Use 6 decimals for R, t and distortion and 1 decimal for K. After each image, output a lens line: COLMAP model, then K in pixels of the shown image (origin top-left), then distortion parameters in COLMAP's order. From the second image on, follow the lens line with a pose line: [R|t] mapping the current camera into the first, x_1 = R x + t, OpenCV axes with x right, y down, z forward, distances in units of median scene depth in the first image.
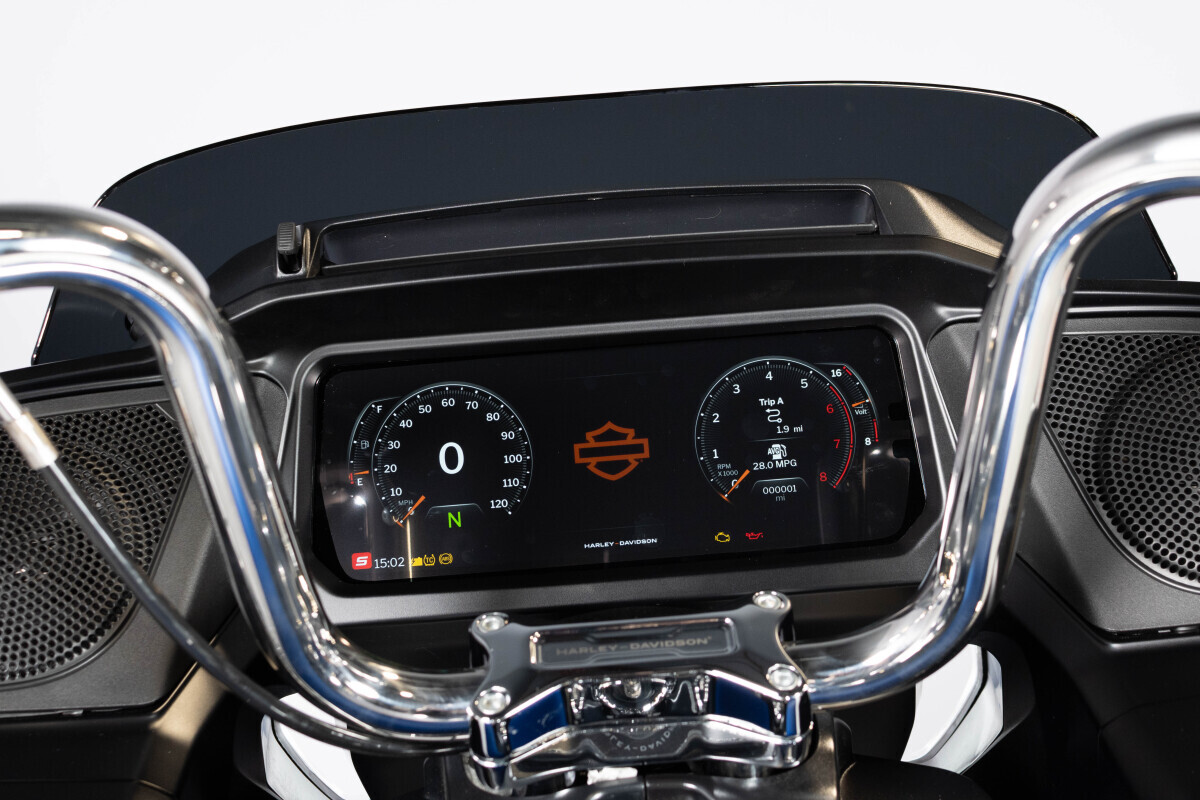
lens RADIAL K [[1913.8, 0, 605.8], [0, 1913.8, 394.5], [0, 0, 1]] dist [0.006520, 0.000000]
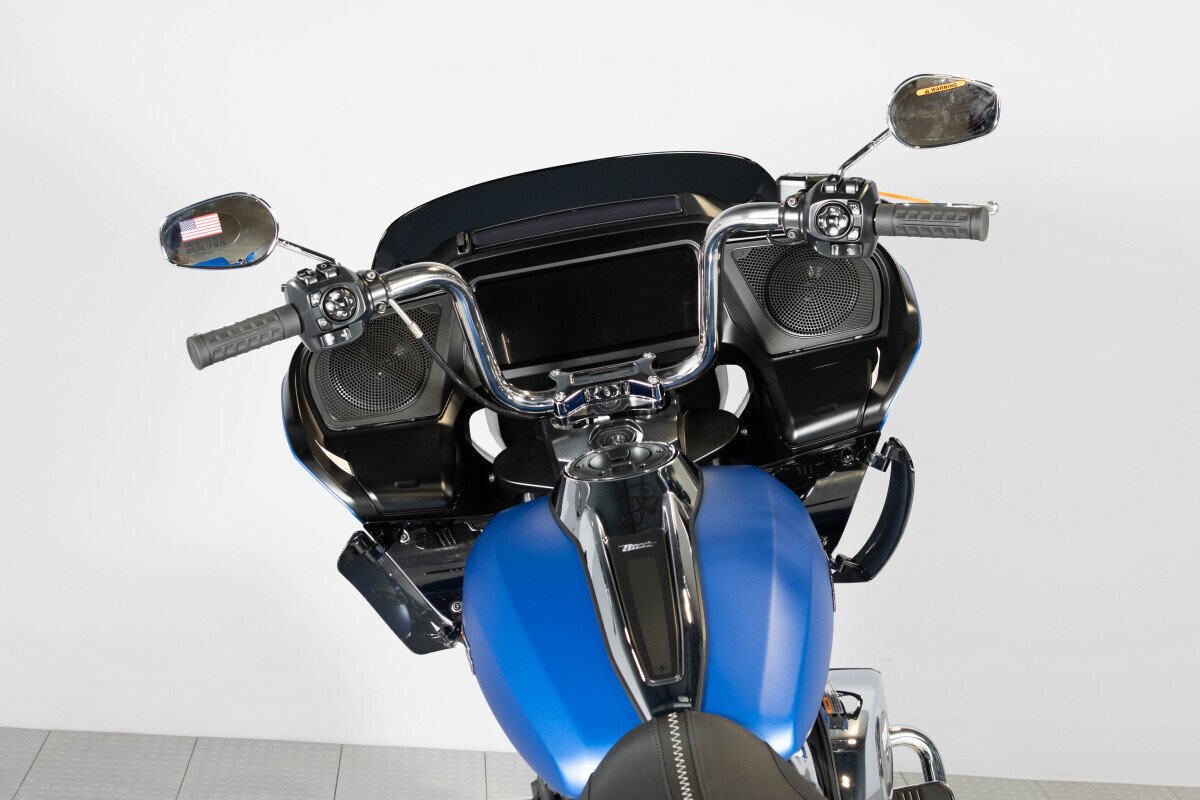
lens RADIAL K [[1913.8, 0, 633.7], [0, 1913.8, 385.6], [0, 0, 1]] dist [0.006520, 0.000000]
pose [[0.994438, -0.104199, 0.015325, 0.012854], [0.101813, 0.988327, 0.113329, -0.187838], [-0.026955, -0.111138, 0.993439, -1.980571]]
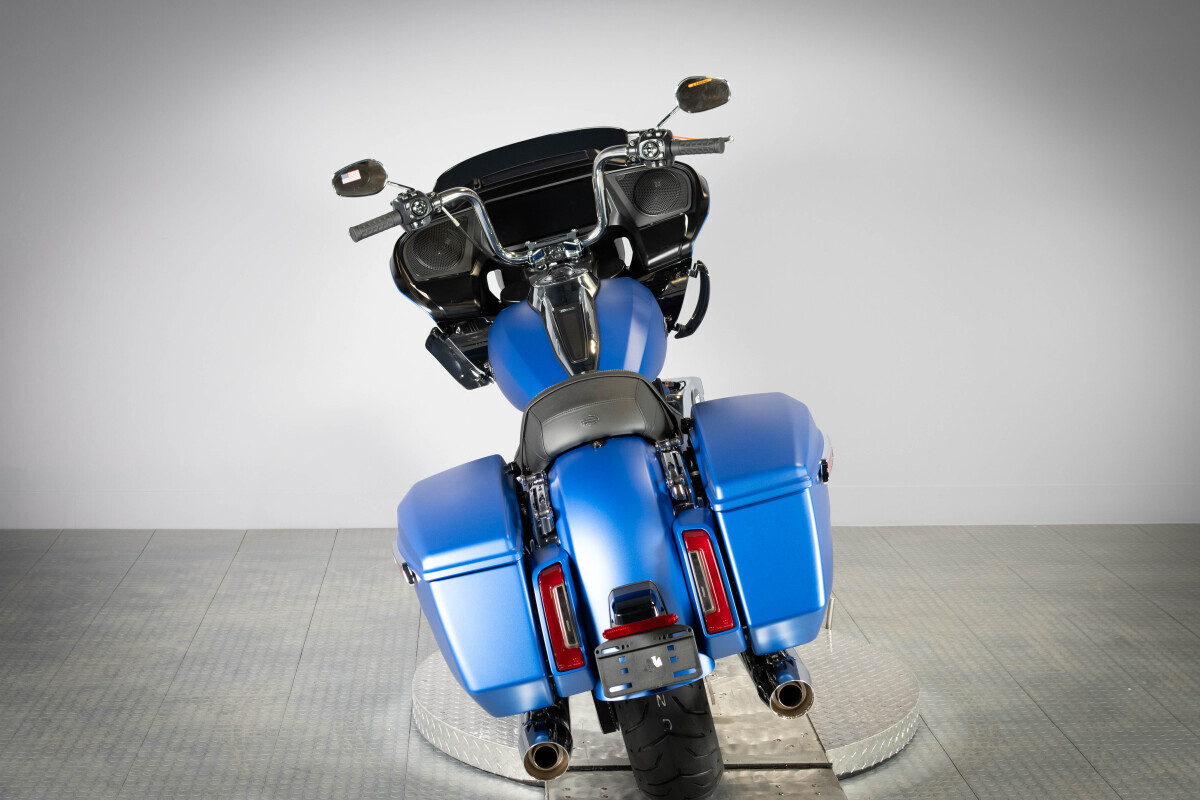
lens RADIAL K [[1913.8, 0, 594.0], [0, 1913.8, 401.2], [0, 0, 1]] dist [0.006520, 0.000000]
pose [[0.983800, -0.177621, -0.024249, 0.197863], [0.179157, 0.978926, 0.098015, 0.056498], [0.006328, -0.100772, 0.994889, -4.940544]]
